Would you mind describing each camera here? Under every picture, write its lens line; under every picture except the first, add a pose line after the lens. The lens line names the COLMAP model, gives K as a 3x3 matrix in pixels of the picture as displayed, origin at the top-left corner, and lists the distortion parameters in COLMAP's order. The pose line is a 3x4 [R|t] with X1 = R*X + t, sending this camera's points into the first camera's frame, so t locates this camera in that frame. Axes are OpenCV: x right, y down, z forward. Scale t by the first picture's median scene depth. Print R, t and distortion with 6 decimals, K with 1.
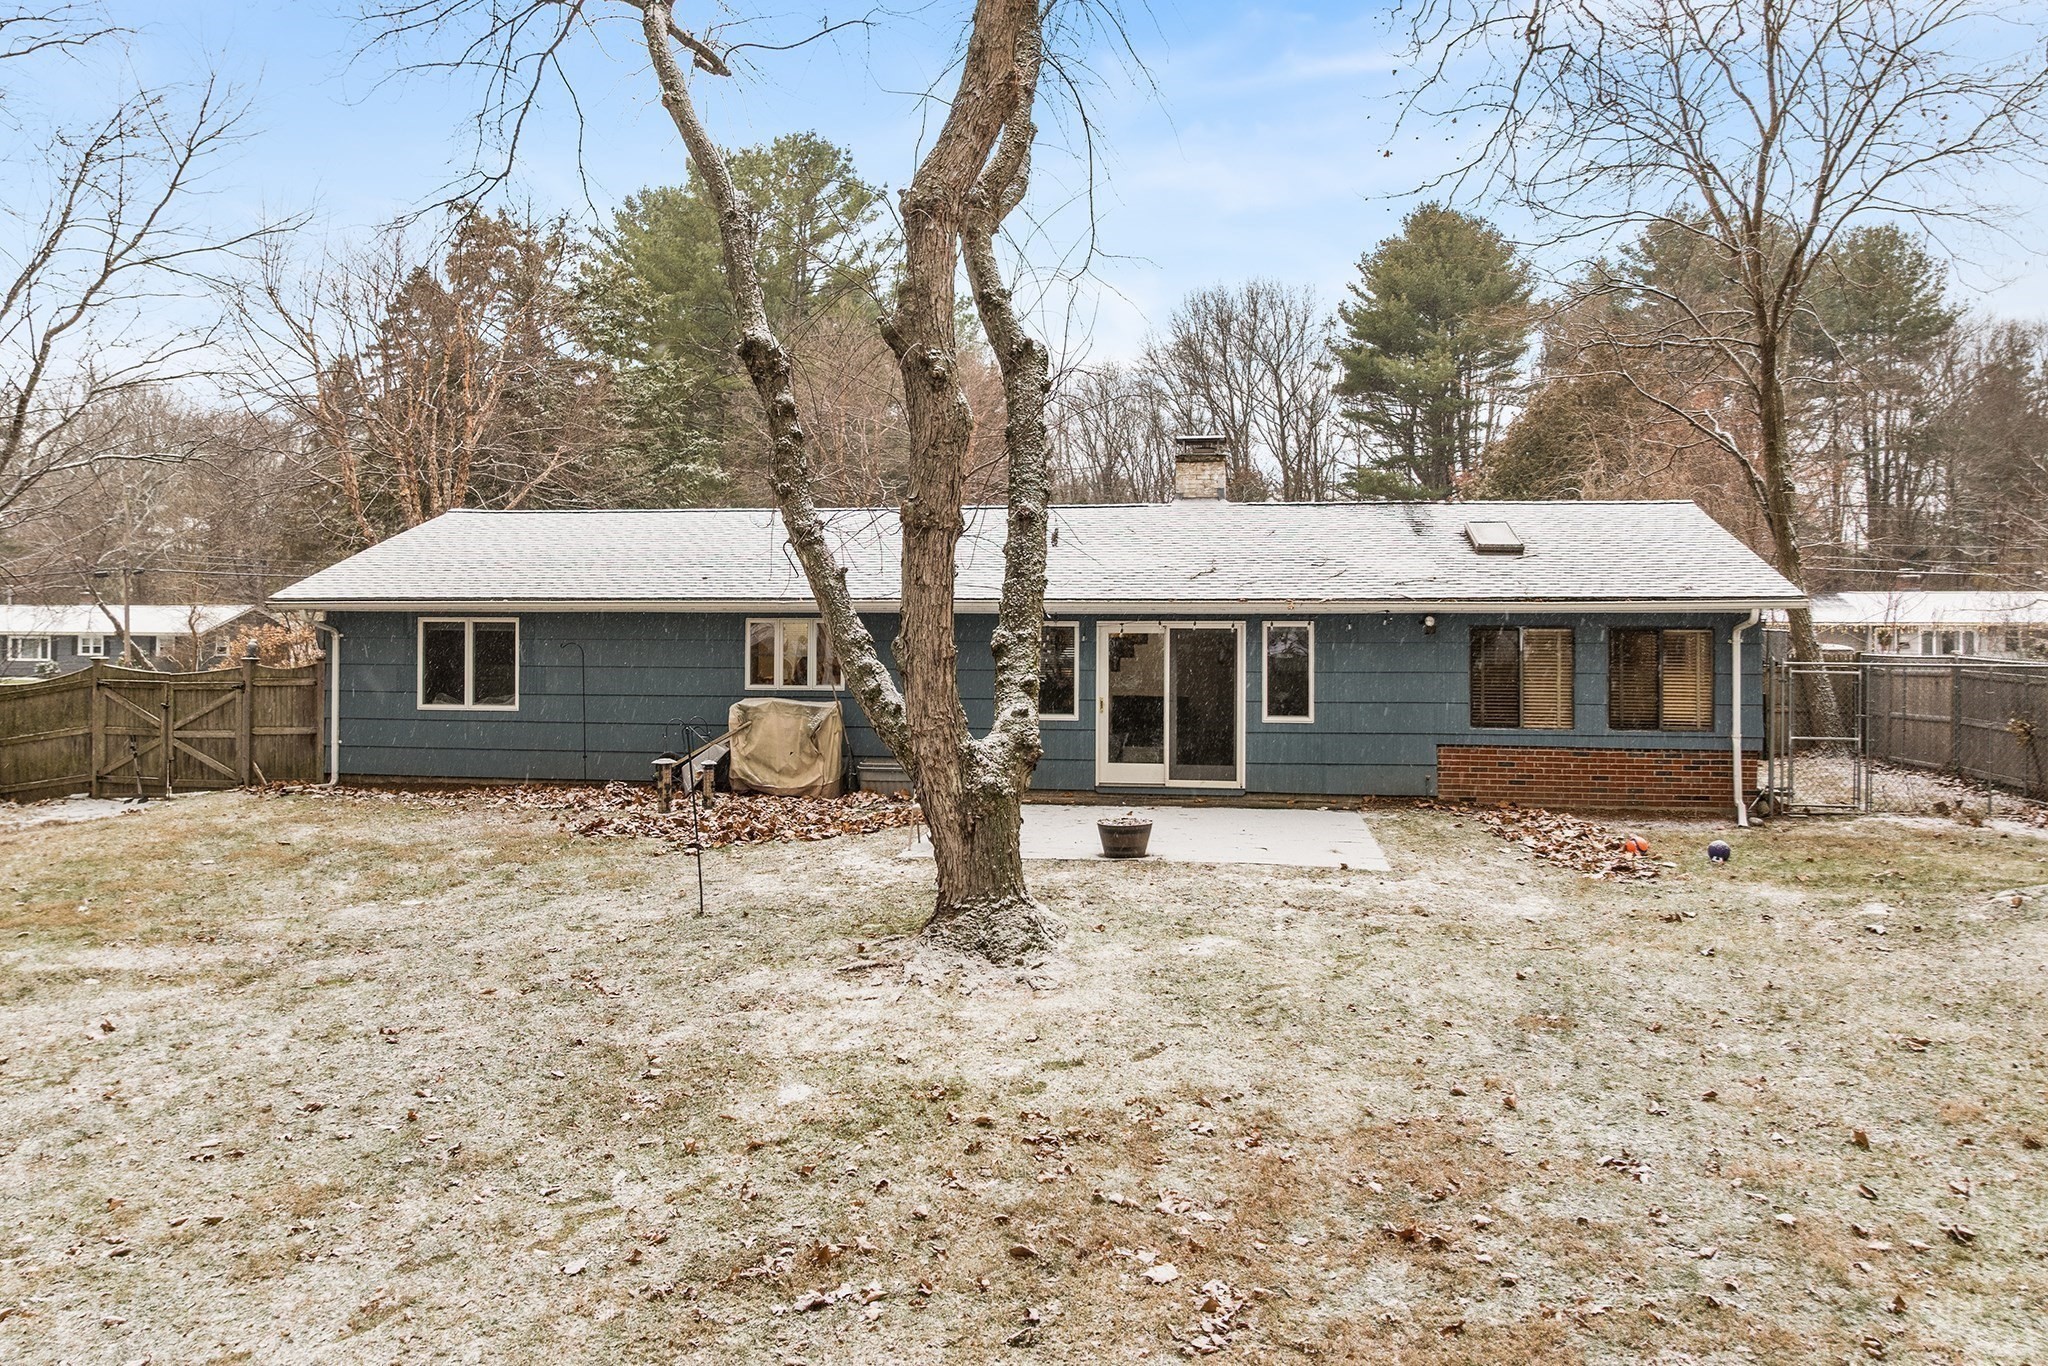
lens RADIAL K [[1418.6, 0, 1024.0], [0, 1418.6, 683.0], [0, 0, 1]] dist [-0.036401, -0.001430]
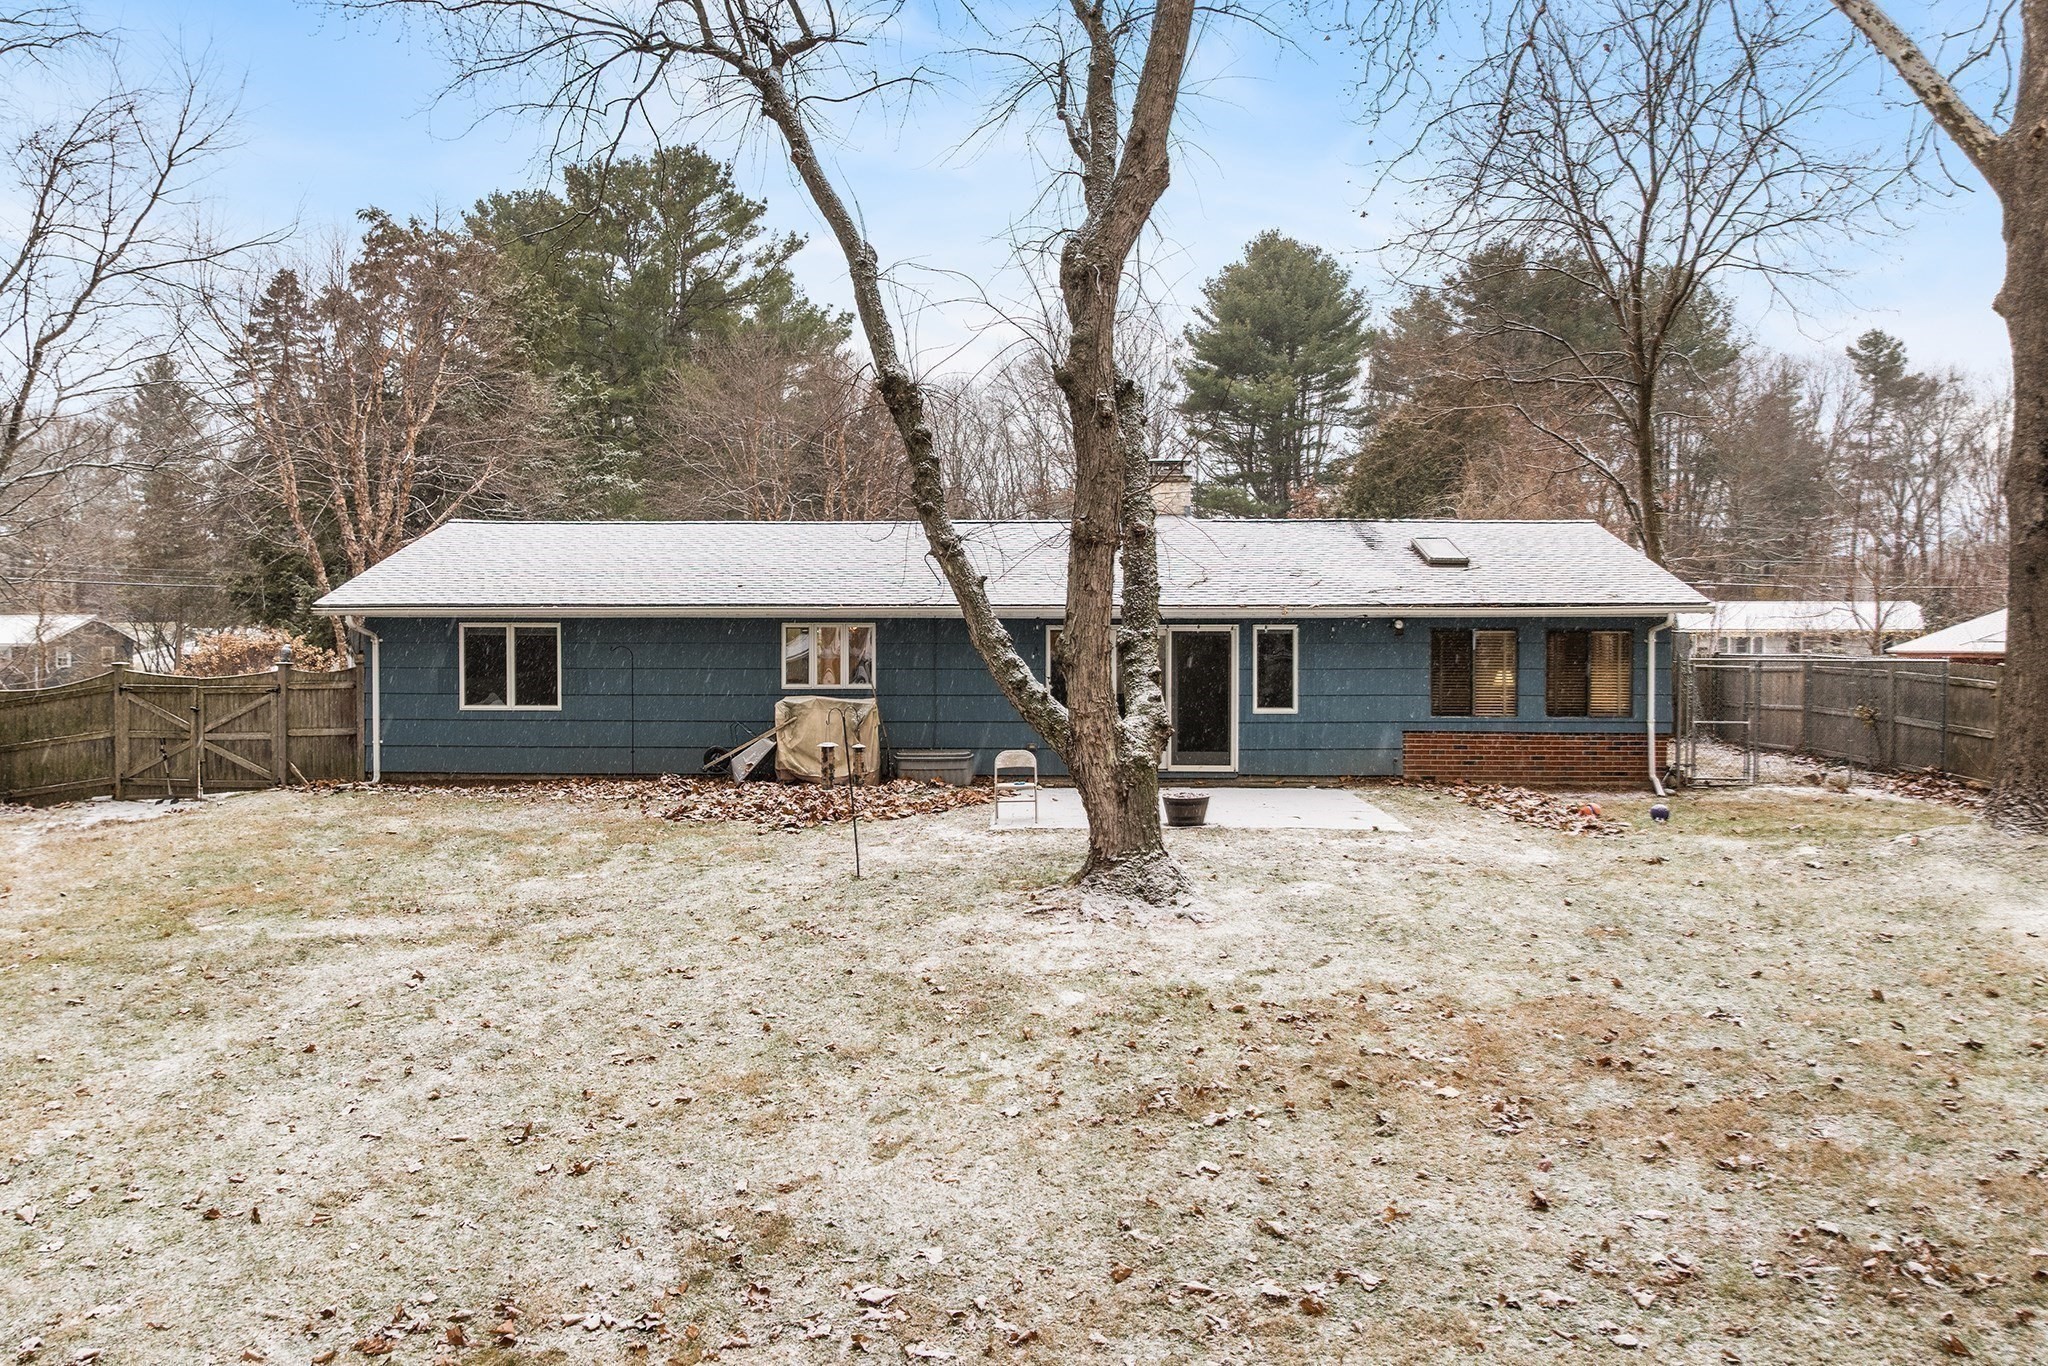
lens RADIAL K [[1387.9, 0, 1021.7], [0, 1387.9, 734.9], [0, 0, 1]] dist [-0.028602, -0.009372]
pose [[0.992757, -0.010607, 0.119669, -0.149484], [0.006859, 0.999474, 0.031686, 0.008230], [-0.119942, -0.030636, 0.992308, -0.086847]]
